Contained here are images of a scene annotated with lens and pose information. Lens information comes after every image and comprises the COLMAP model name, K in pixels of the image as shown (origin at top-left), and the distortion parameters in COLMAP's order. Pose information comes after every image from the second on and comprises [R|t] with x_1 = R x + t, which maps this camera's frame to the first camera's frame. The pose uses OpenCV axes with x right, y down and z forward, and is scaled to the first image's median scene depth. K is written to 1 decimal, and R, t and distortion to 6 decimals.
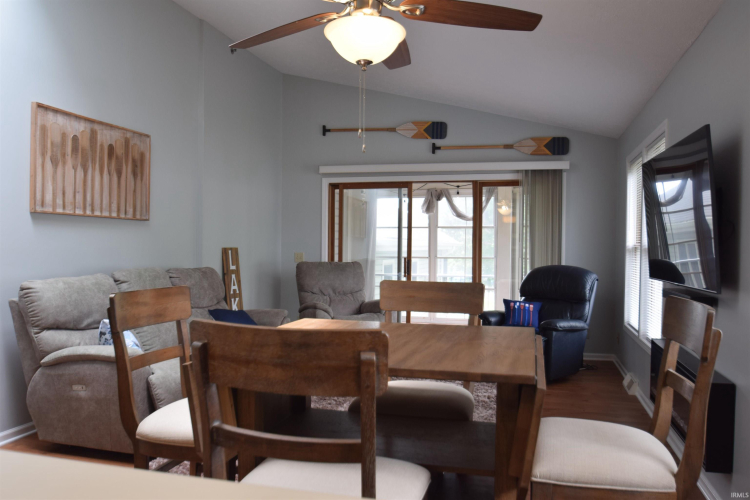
lens RADIAL K [[602.0, 0, 375.8], [0, 602.0, 250.9], [0, 0, 1]] dist [-0.038743, 0.001163]
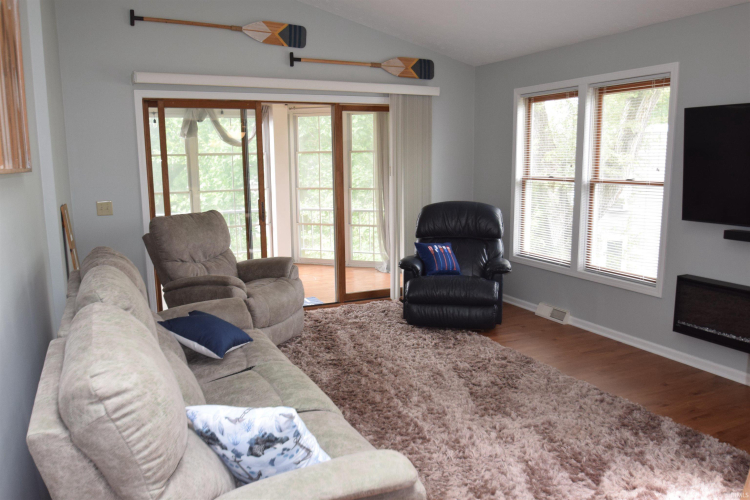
lens RADIAL K [[593.8, 0, 374.0], [0, 593.8, 257.1], [0, 0, 1]] dist [-0.047029, 0.003962]
pose [[0.767075, -0.120839, 0.630075, -0.340039], [0.022952, 0.986642, 0.161280, -0.037245], [-0.641147, -0.109252, 0.759602, 0.315478]]
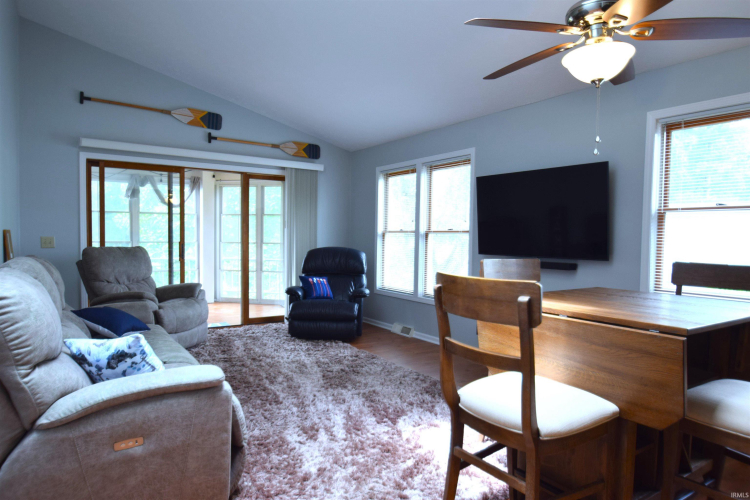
lens RADIAL K [[476.5, 0, 374.1], [0, 476.5, 258.7], [0, 0, 1]] dist [-0.032731, 0.003768]
pose [[0.666680, -0.031492, 0.744678, -0.336208], [-0.003062, 0.998983, 0.044987, 0.002824], [-0.745338, -0.032272, 0.665906, 0.226910]]
